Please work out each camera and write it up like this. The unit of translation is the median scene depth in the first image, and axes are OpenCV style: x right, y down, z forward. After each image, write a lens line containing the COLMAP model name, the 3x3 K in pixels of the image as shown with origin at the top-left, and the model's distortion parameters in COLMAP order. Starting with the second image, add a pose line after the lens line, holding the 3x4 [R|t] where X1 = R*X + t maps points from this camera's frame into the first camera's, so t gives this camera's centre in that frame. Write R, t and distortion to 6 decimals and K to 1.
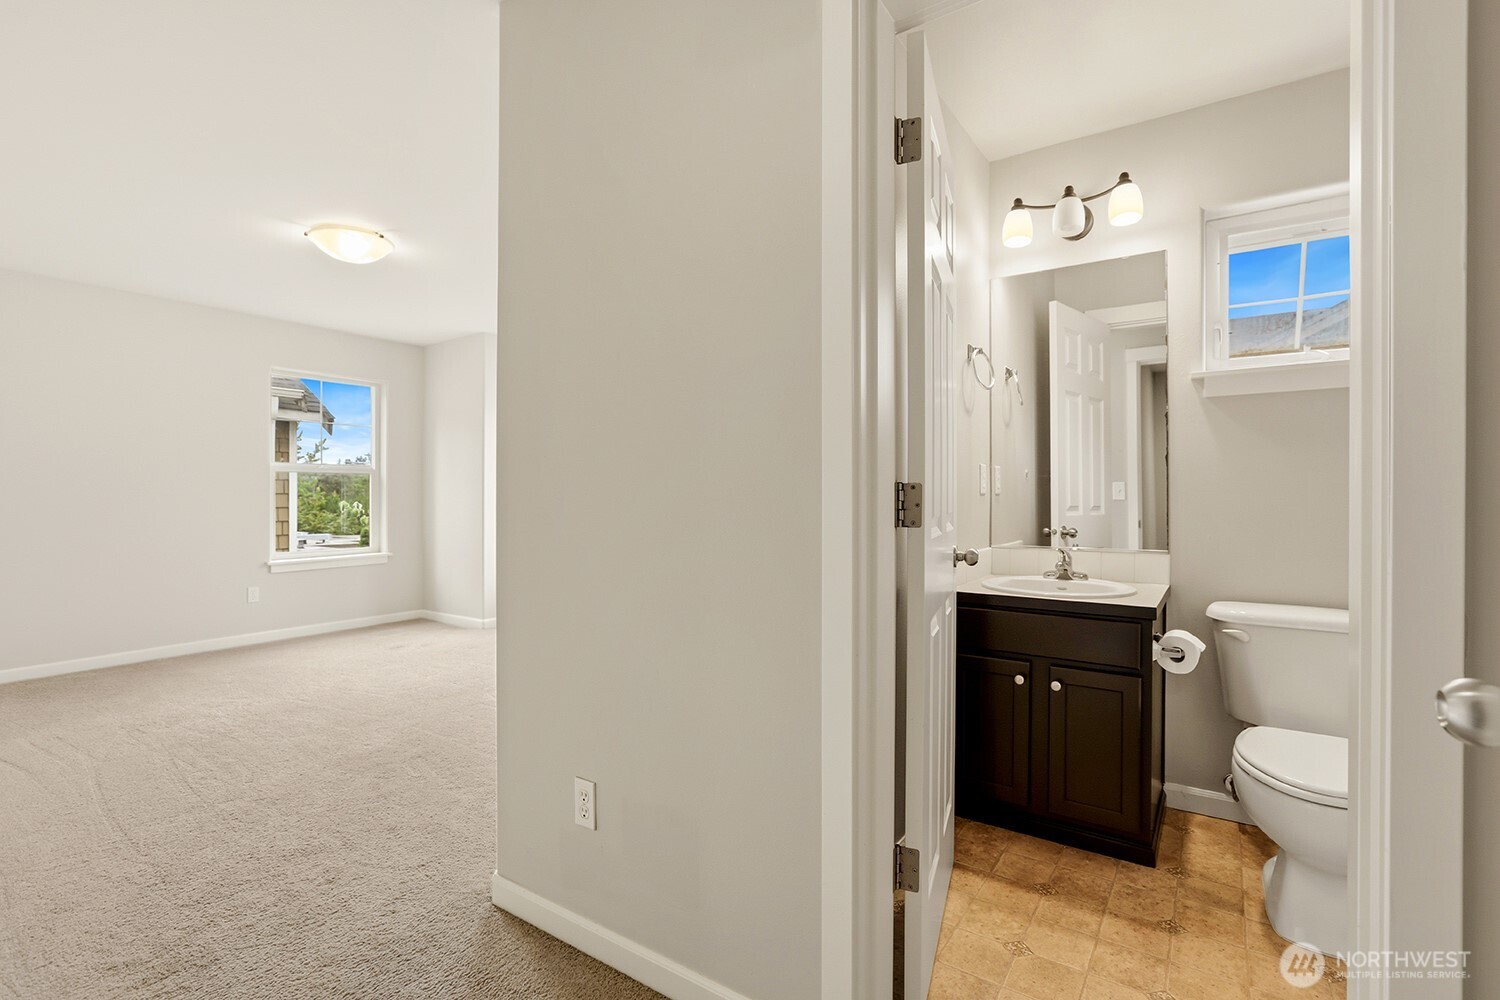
lens RADIAL K [[686.7, 0, 757.0], [0, 686.7, 498.6], [0, 0, 1]] dist [-0.036328, 0.017687]
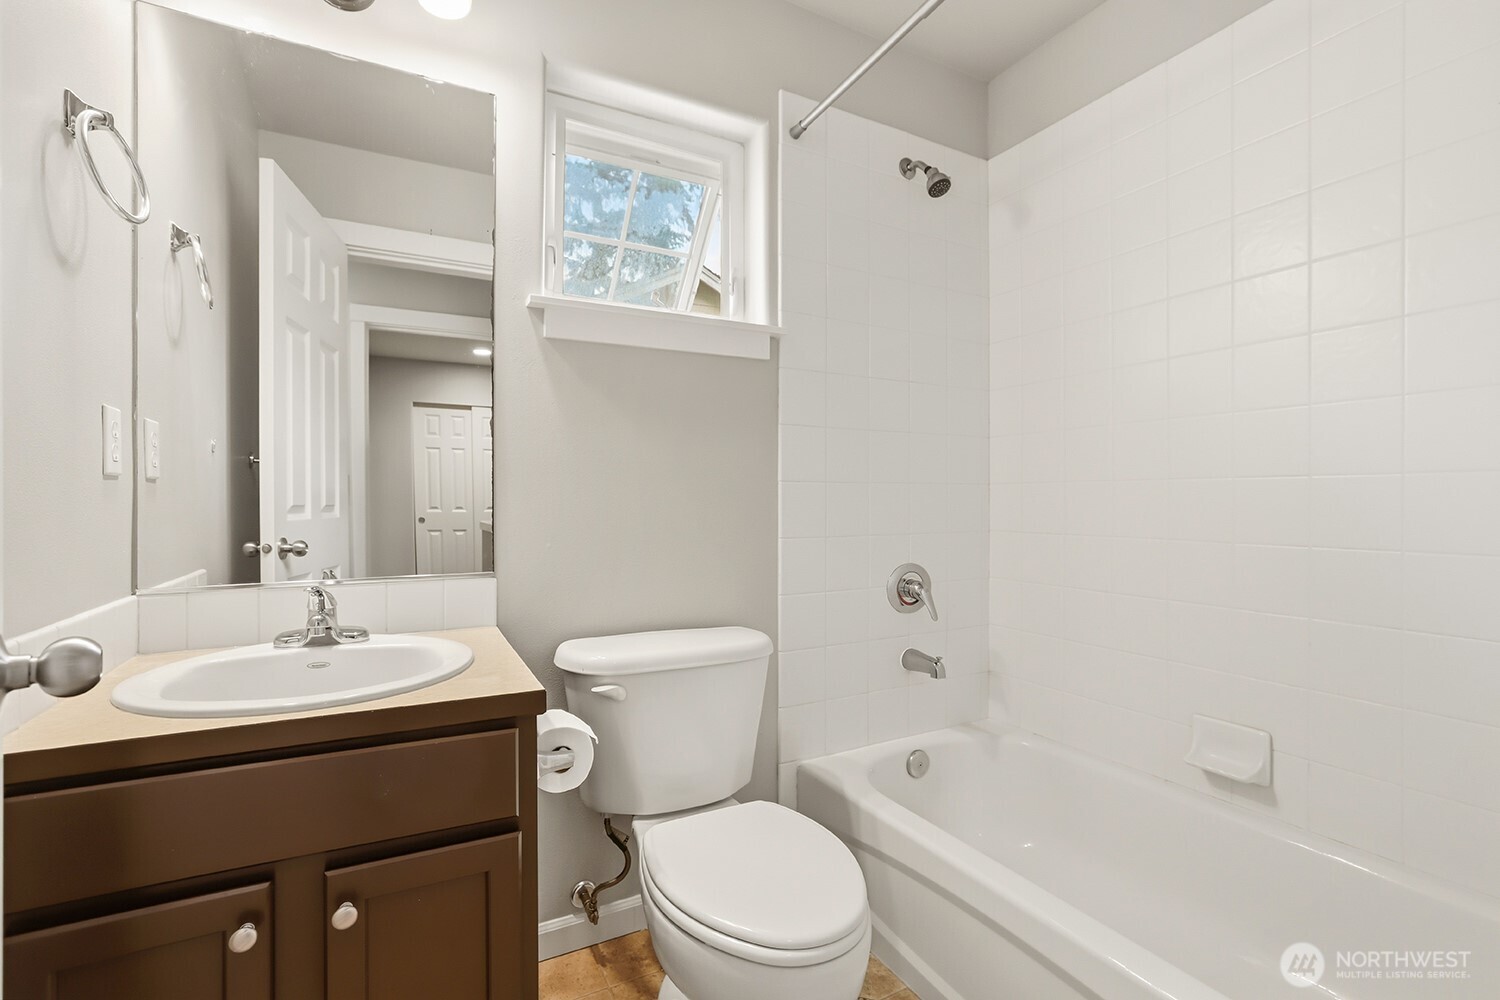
lens RADIAL K [[686.7, 0, 757.0], [0, 686.7, 498.6], [0, 0, 1]] dist [-0.036328, 0.017687]
pose [[0.465747, 0.000526, 0.884918, 0.149216], [0.004114, 0.999988, -0.002760, 0.011544], [-0.884909, 0.004926, 0.465739, 0.459527]]
